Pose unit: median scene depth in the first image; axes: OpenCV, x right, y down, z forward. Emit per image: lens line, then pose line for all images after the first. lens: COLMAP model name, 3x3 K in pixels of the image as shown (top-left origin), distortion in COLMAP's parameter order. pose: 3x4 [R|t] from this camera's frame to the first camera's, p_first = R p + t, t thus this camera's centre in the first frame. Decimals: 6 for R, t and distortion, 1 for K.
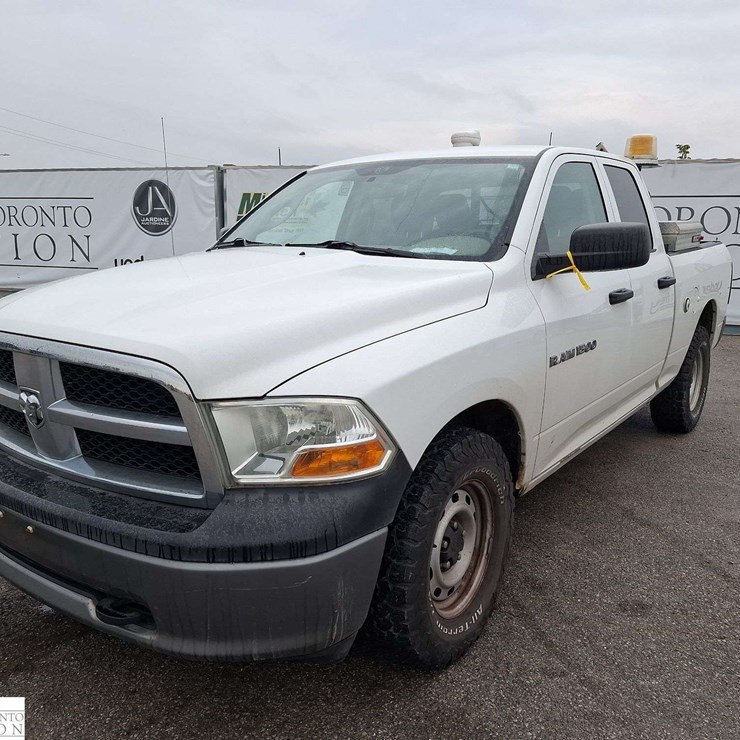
lens RADIAL K [[613.0, 0, 395.4], [0, 613.0, 370.6], [0, 0, 1]] dist [0.058602, -0.061508]
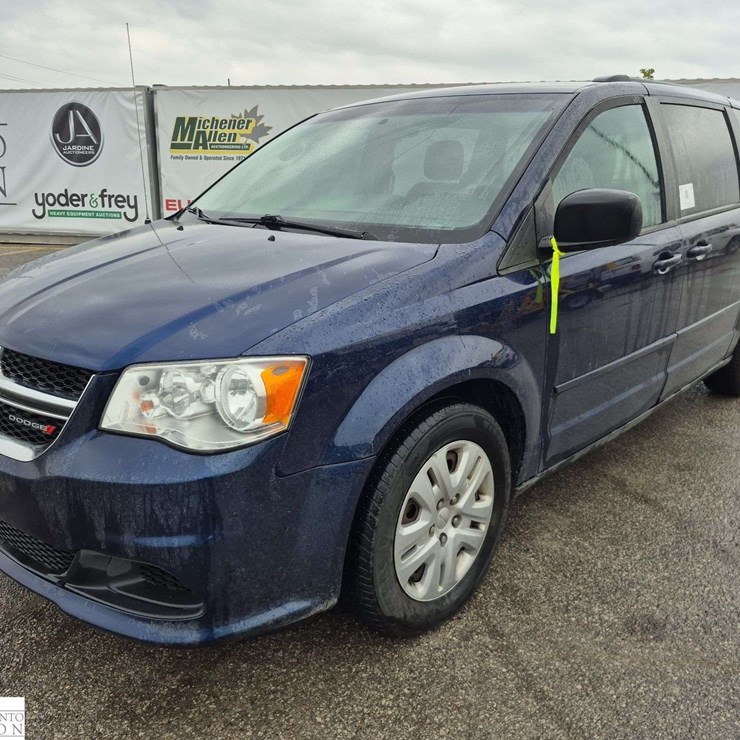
lens RADIAL K [[616.9, 0, 386.8], [0, 616.9, 349.4], [0, 0, 1]] dist [0.040762, -0.015597]
pose [[0.998563, -0.021769, 0.048961, 0.029807], [0.018519, 0.997655, 0.065890, -0.015953], [-0.050281, -0.064888, 0.996625, 0.223888]]
